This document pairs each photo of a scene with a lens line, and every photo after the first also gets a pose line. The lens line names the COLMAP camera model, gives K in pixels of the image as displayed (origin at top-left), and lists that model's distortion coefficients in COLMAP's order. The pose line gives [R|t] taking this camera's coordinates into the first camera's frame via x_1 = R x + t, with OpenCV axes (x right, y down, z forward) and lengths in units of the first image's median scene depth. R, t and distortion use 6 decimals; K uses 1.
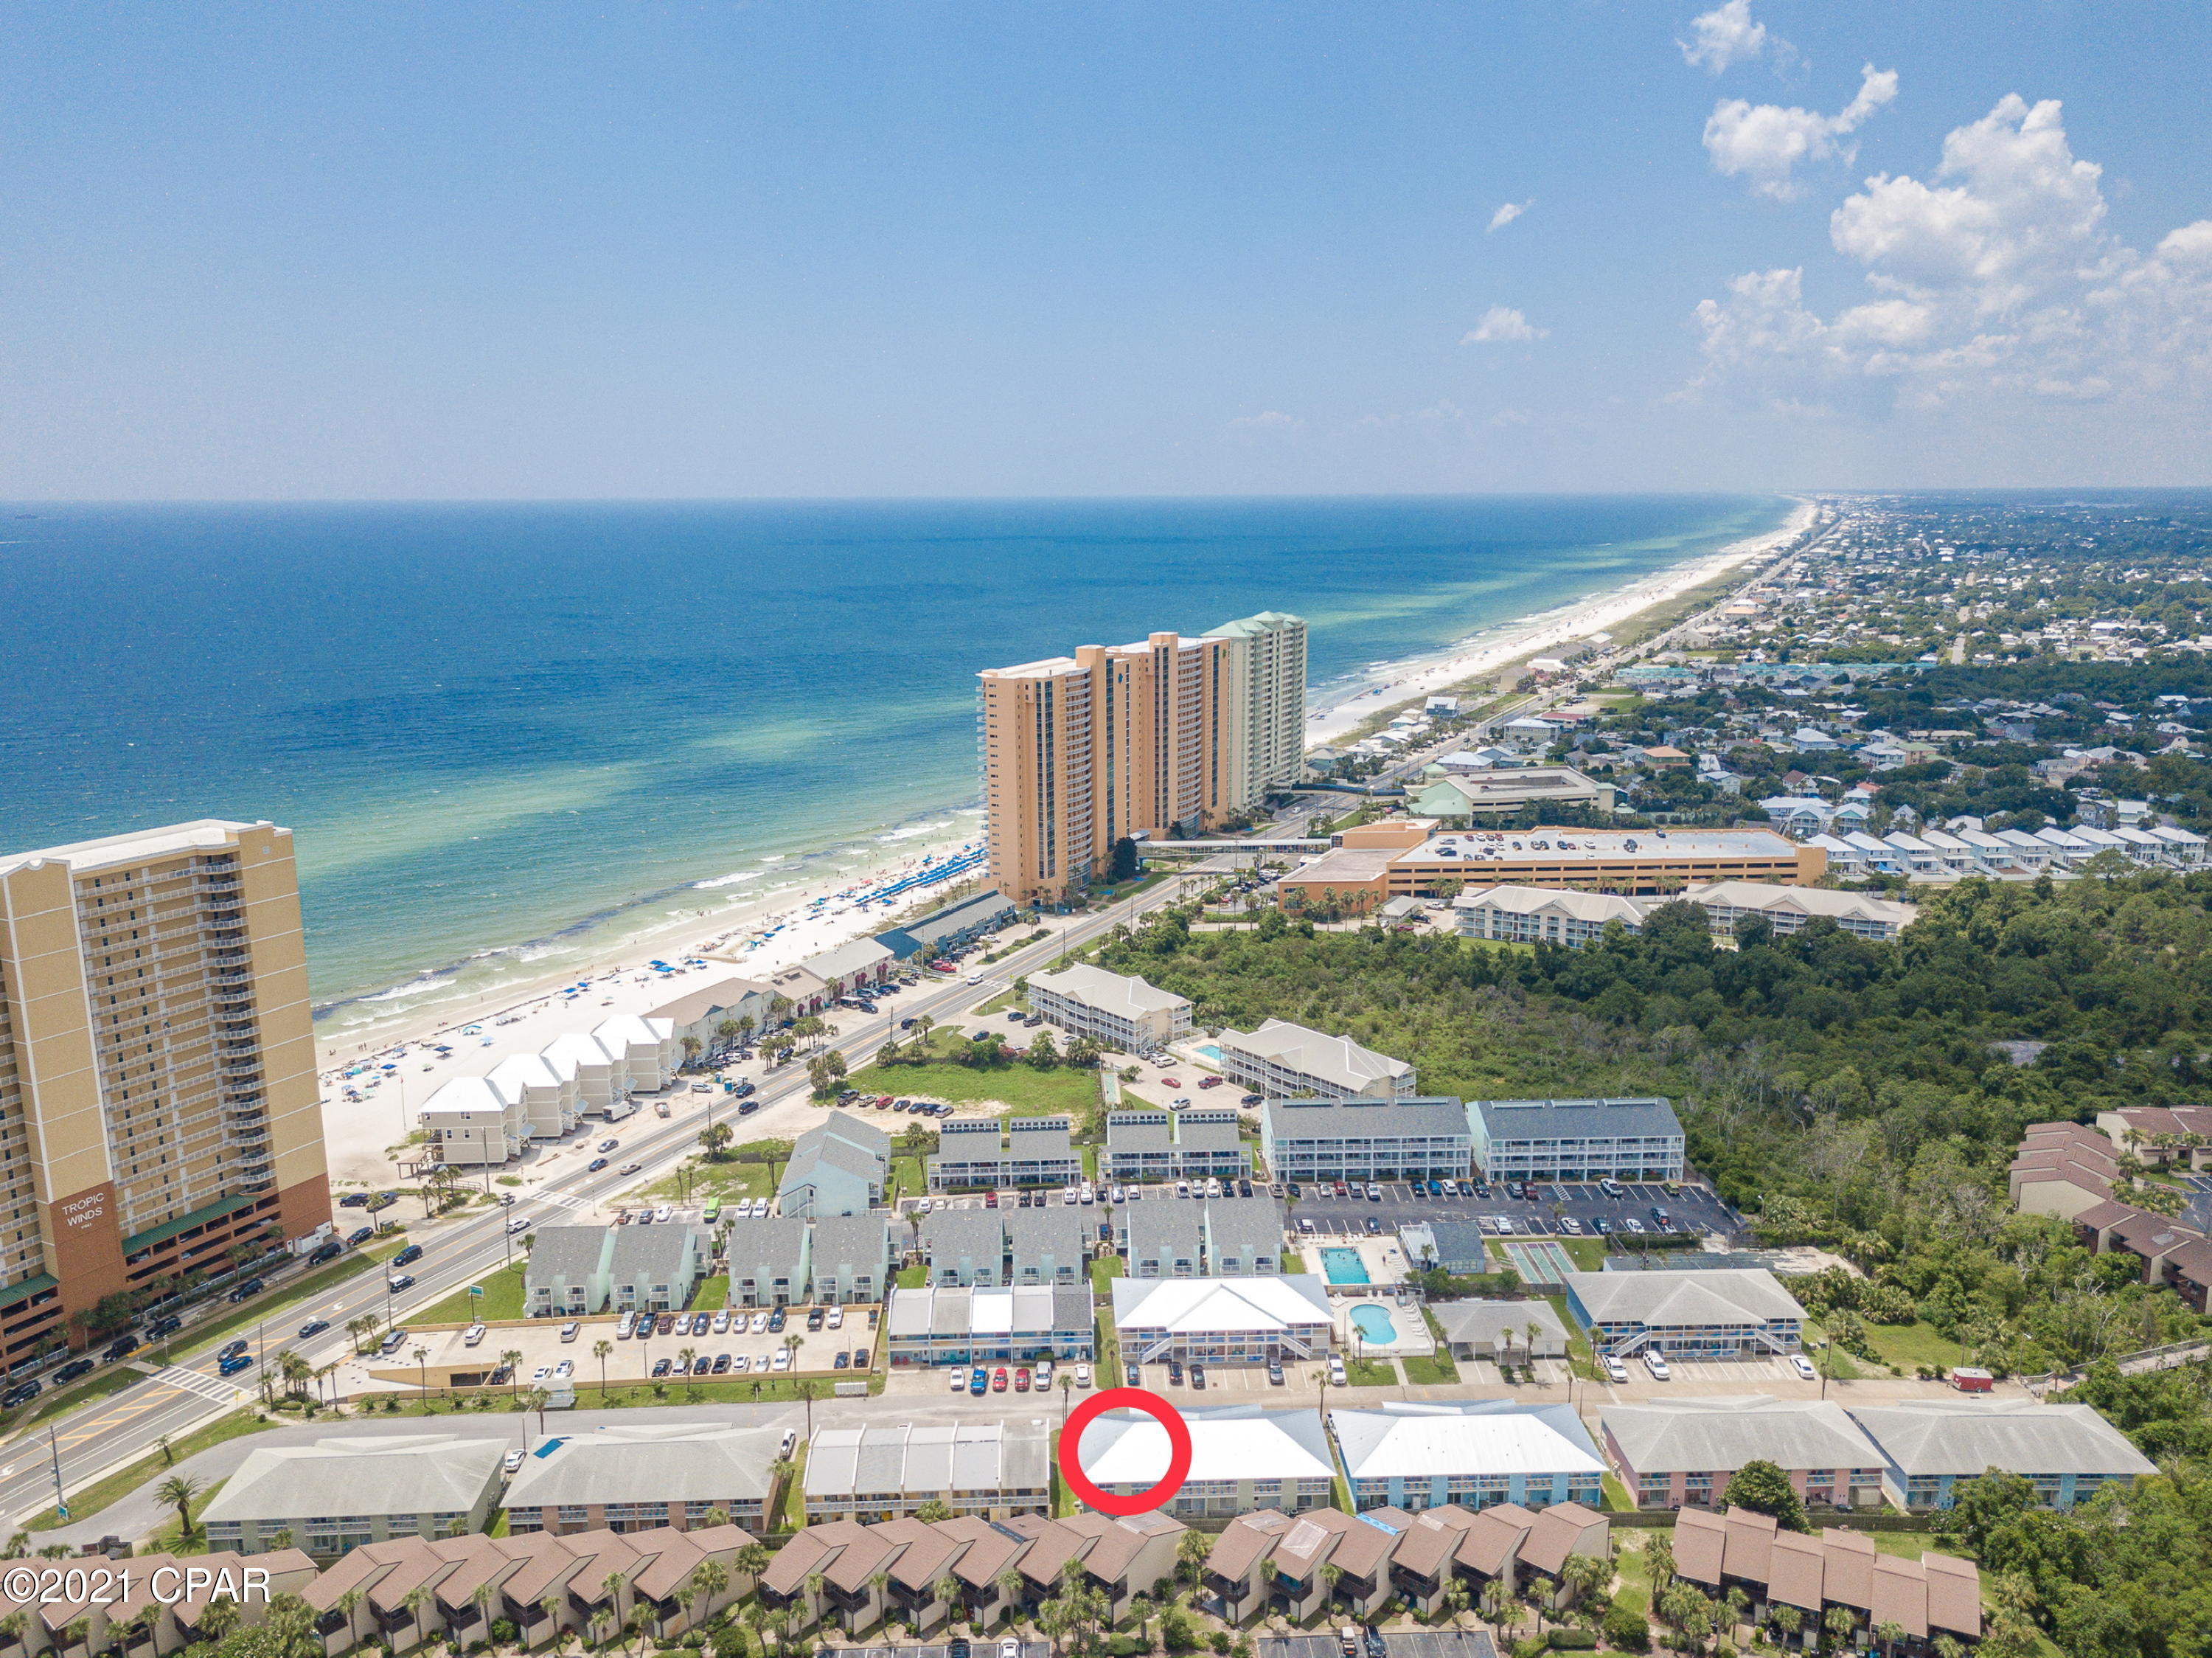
lens RADIAL K [[1723.0, 0, 1116.2], [0, 1723.0, 833.3], [0, 0, 1]] dist [0.006573, -0.013887]
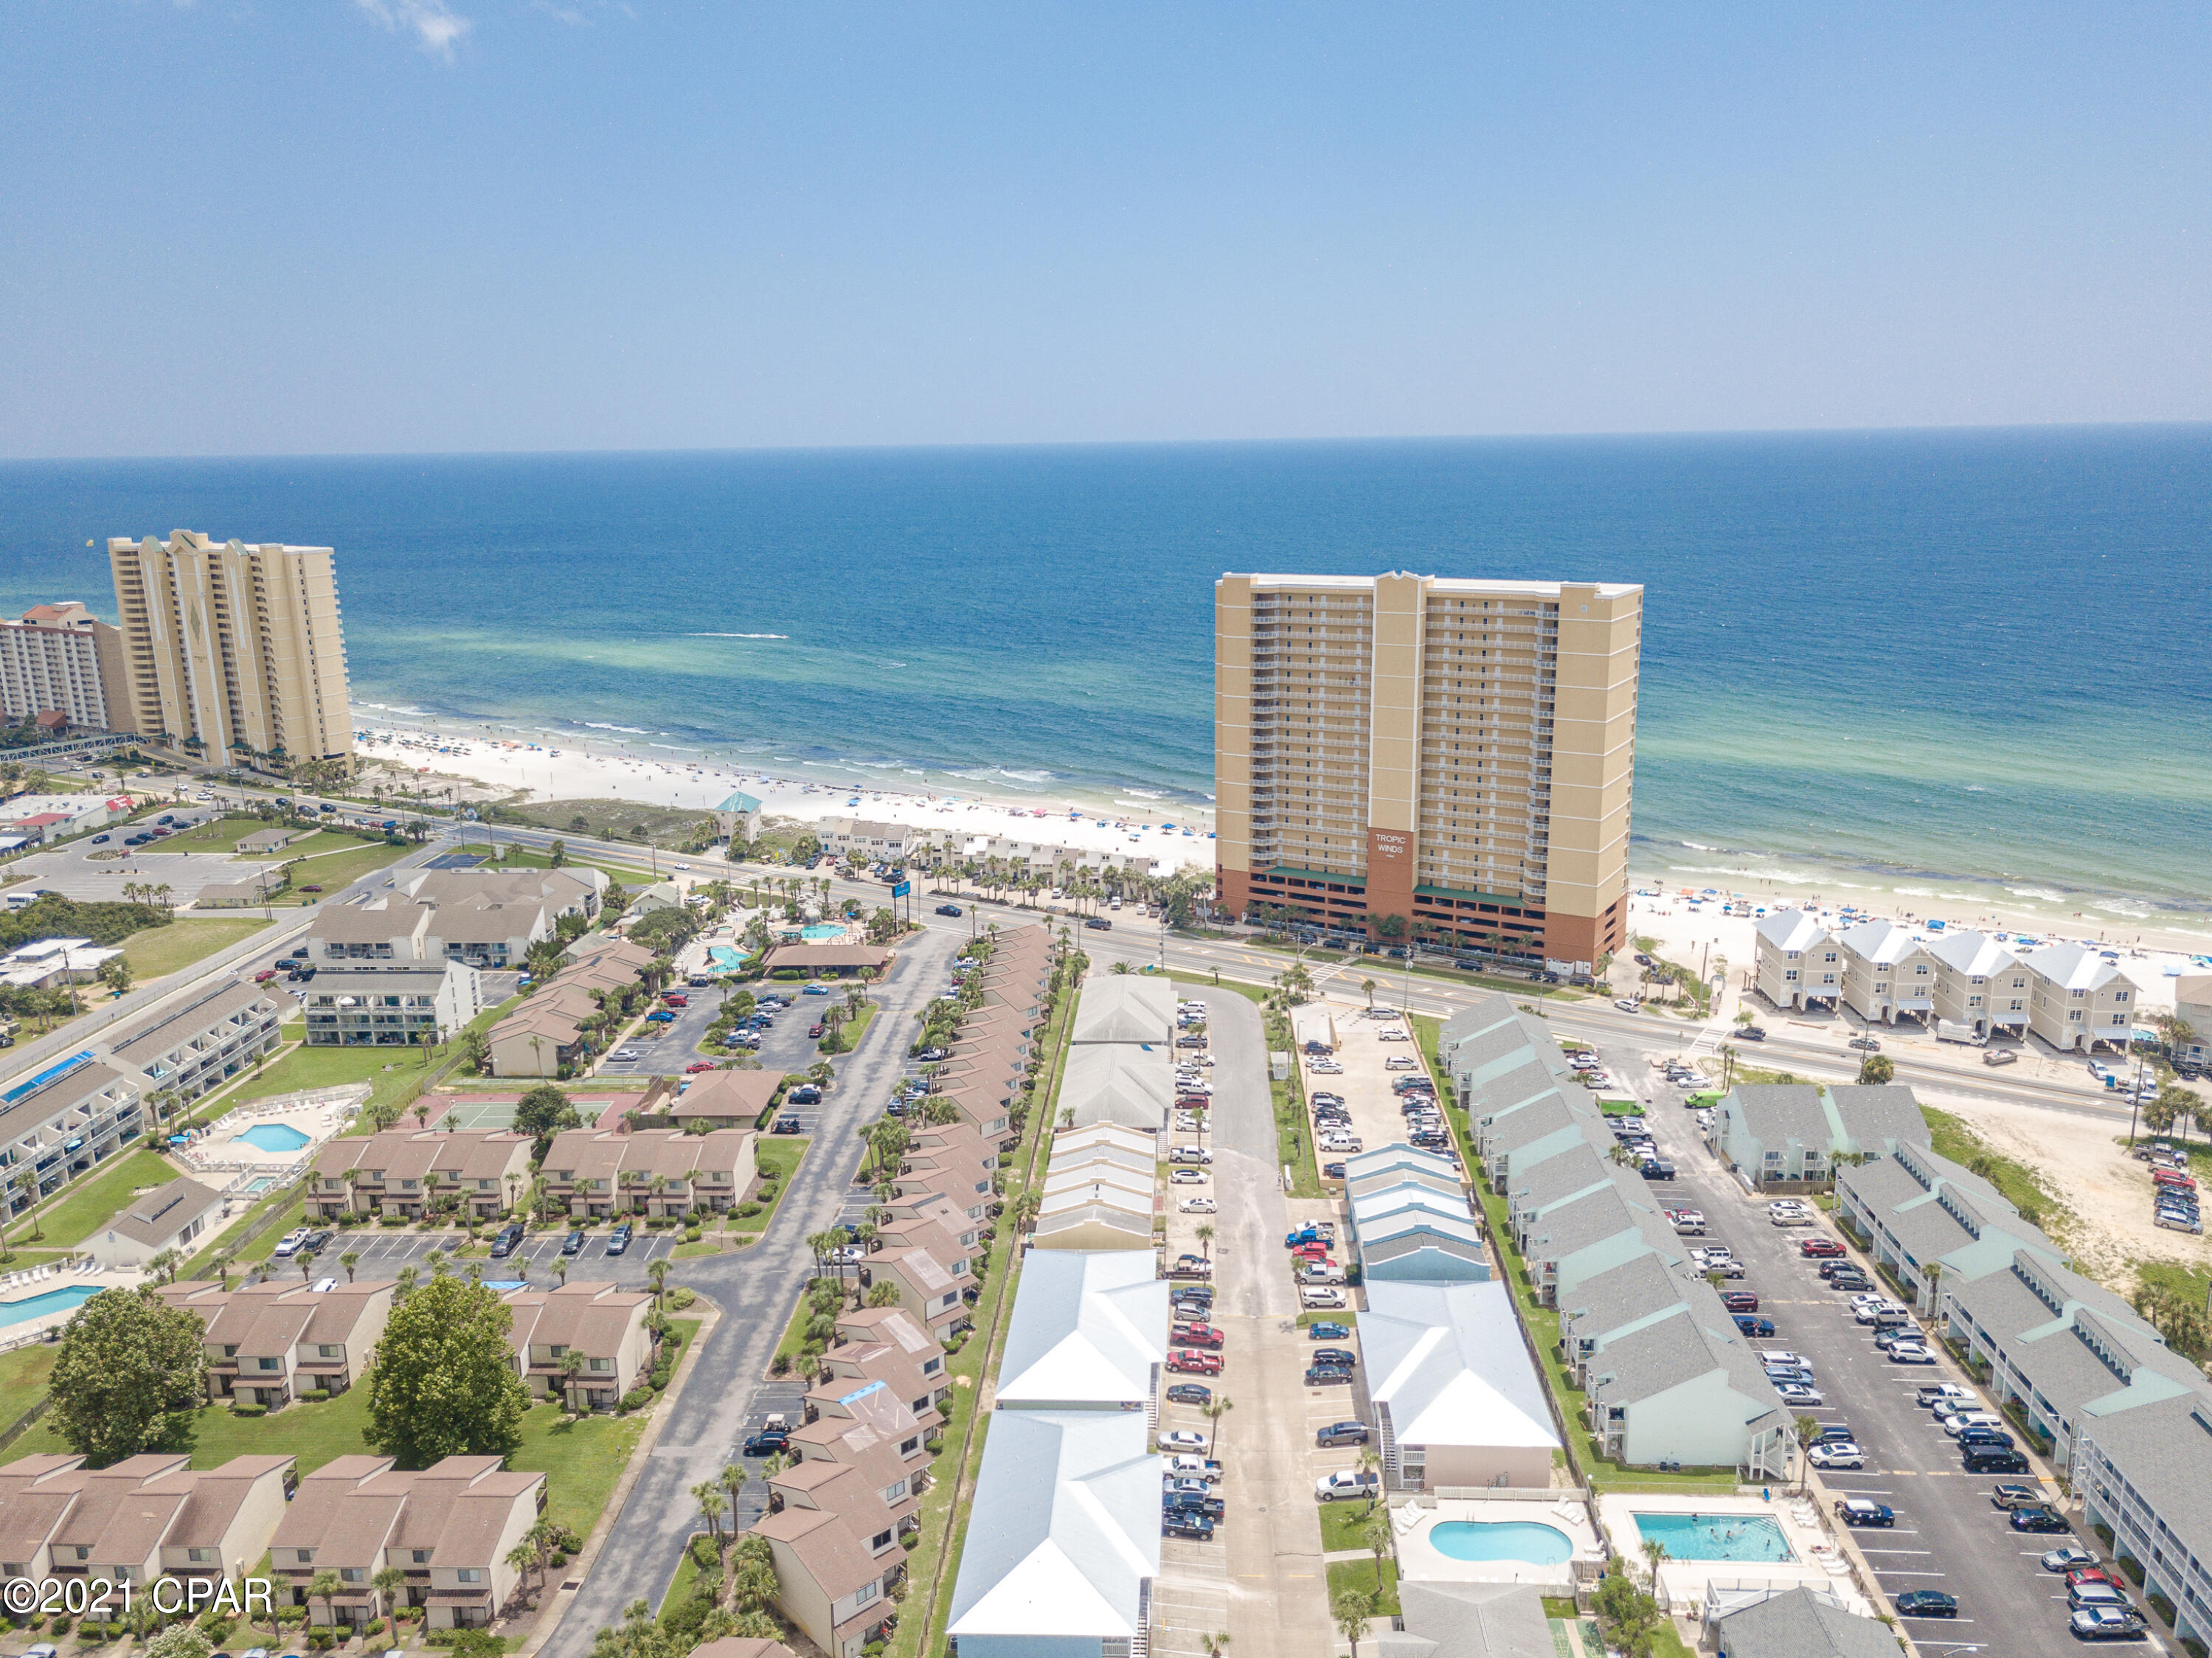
lens RADIAL K [[1695.6, 0, 1105.6], [0, 1695.6, 829.3], [0, 0, 1]] dist [0.031895, -0.002120]
pose [[-0.091972, 0.237538, -0.967014, 0.577541], [-0.184742, 0.950200, 0.250979, -0.067145], [0.978474, 0.201731, -0.043509, 0.708903]]
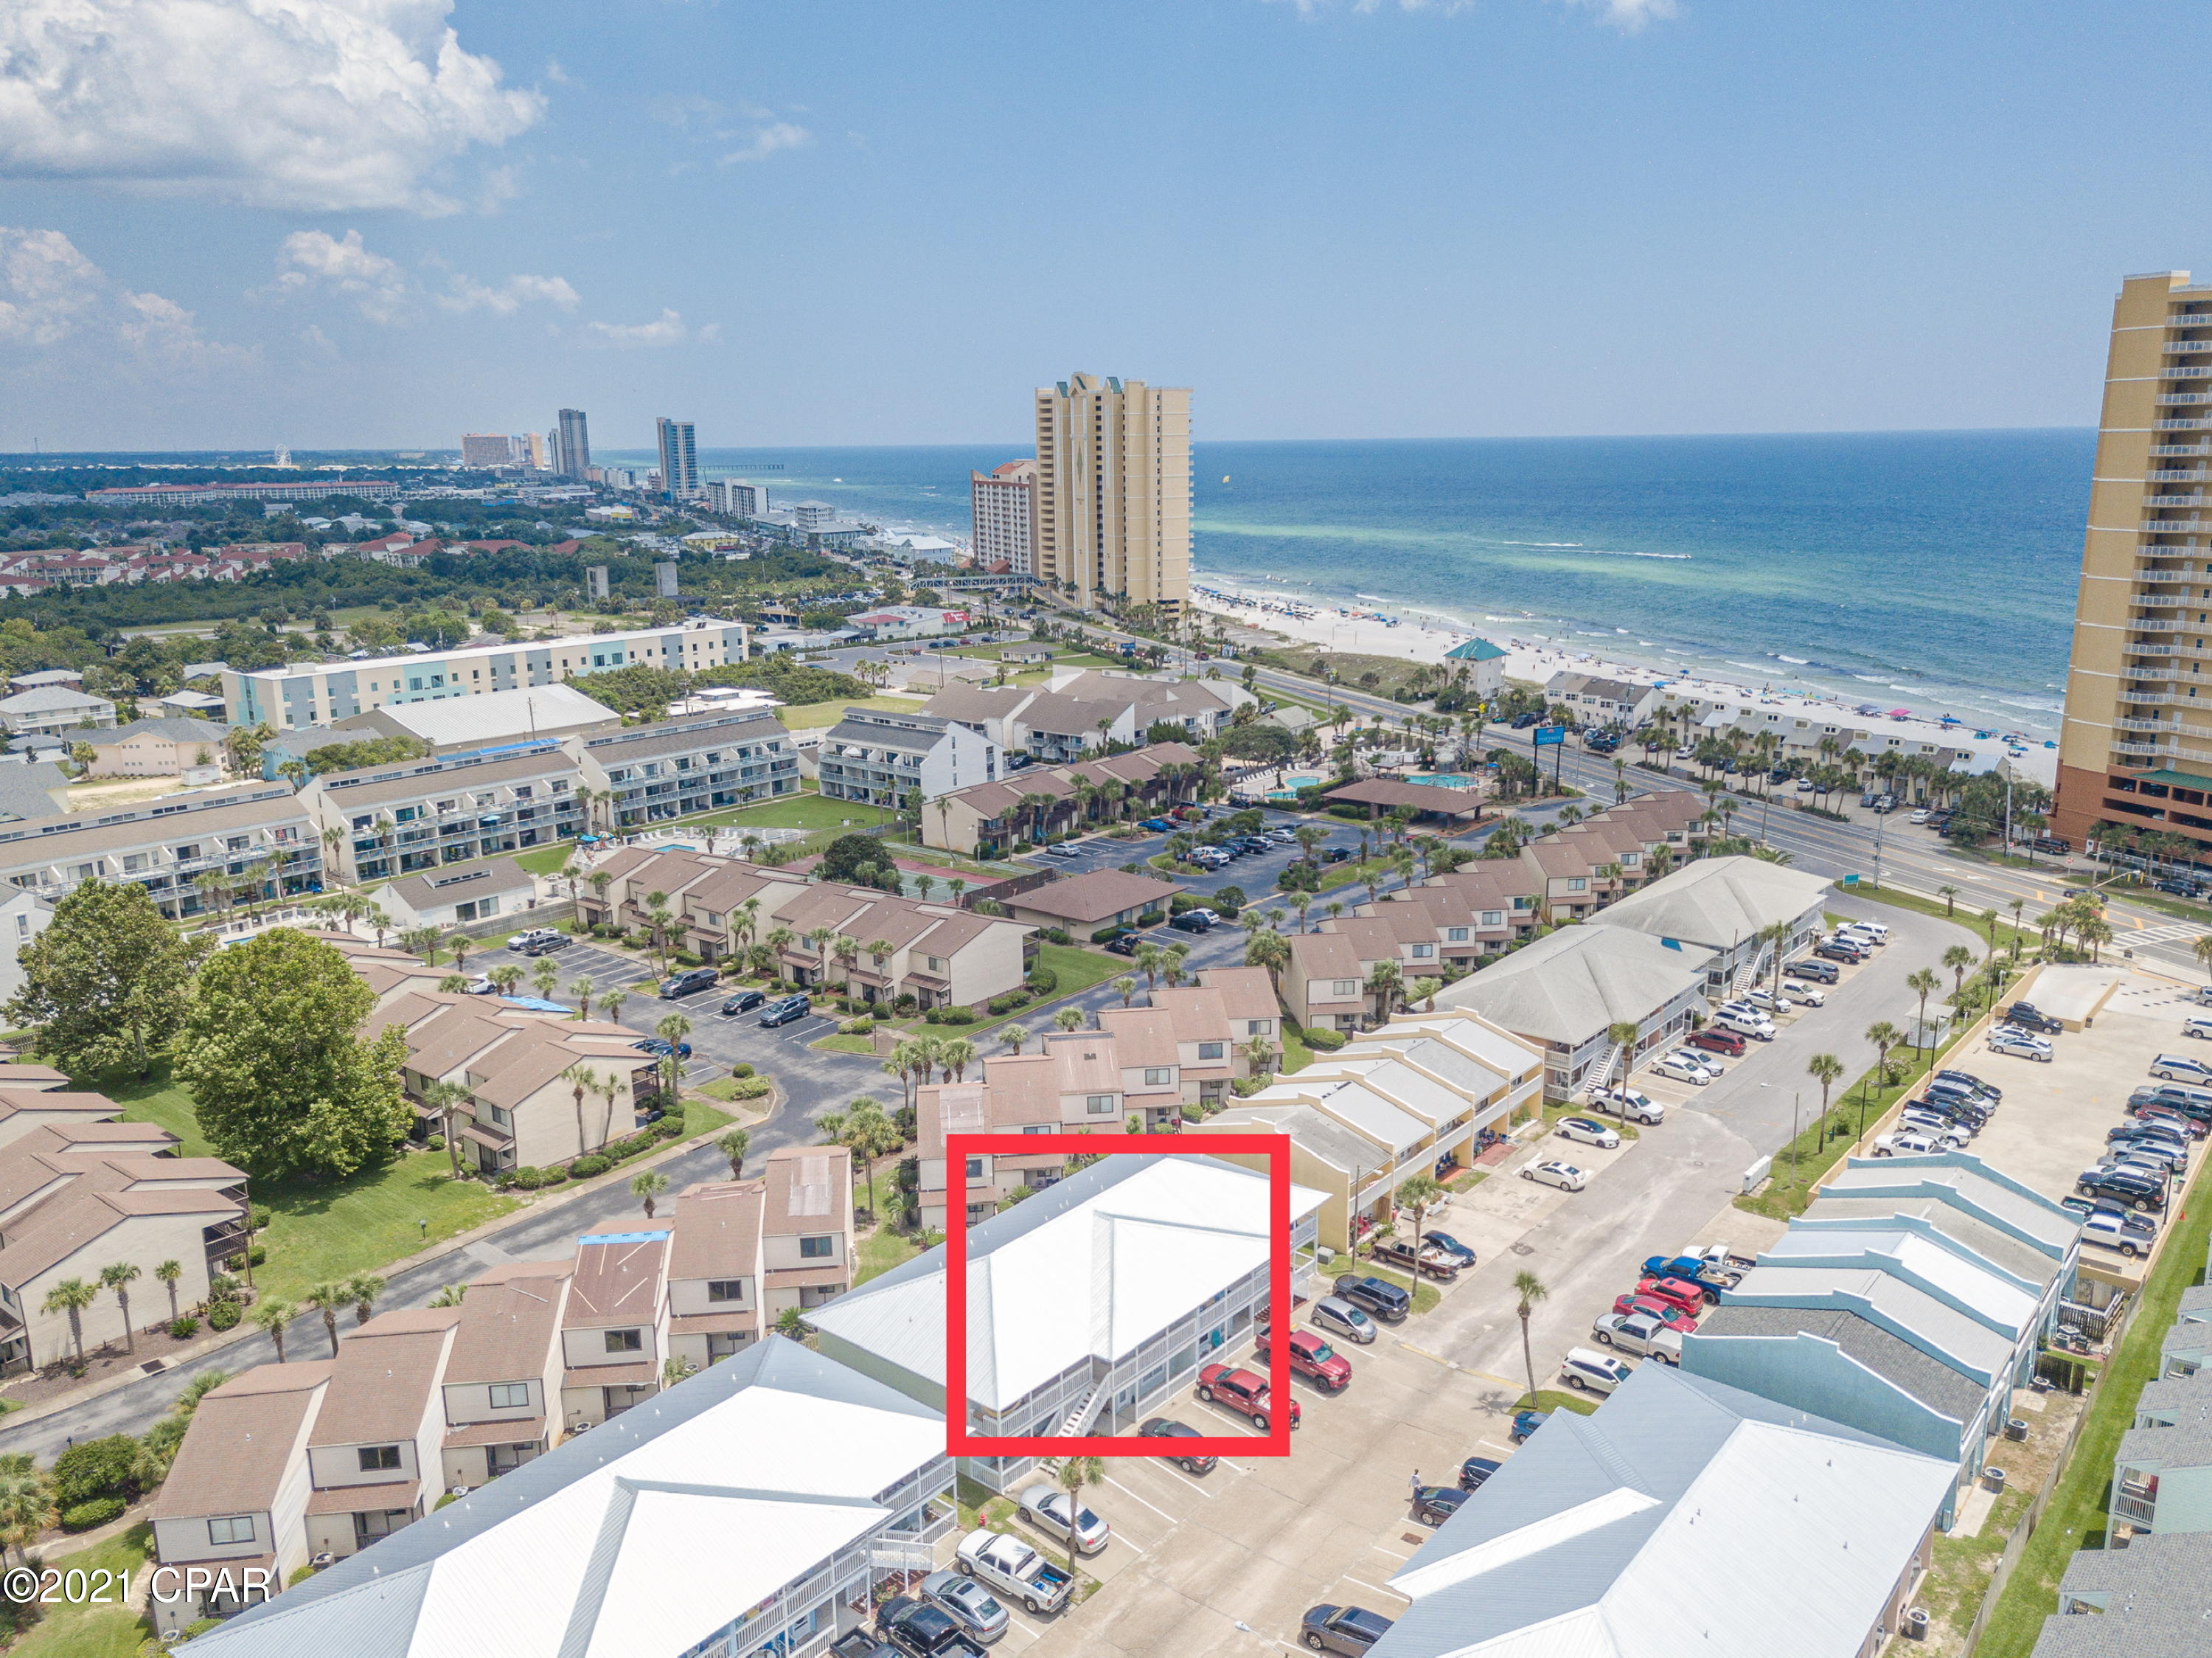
lens RADIAL K [[1706.5, 0, 1100.6], [0, 1706.5, 819.3], [0, 0, 1]] dist [0.038396, -0.008686]
pose [[-0.665258, 0.182851, -0.723876, 0.263230], [-0.132377, 0.925298, 0.355388, 0.050128], [0.734784, 0.332249, -0.591357, 0.886461]]
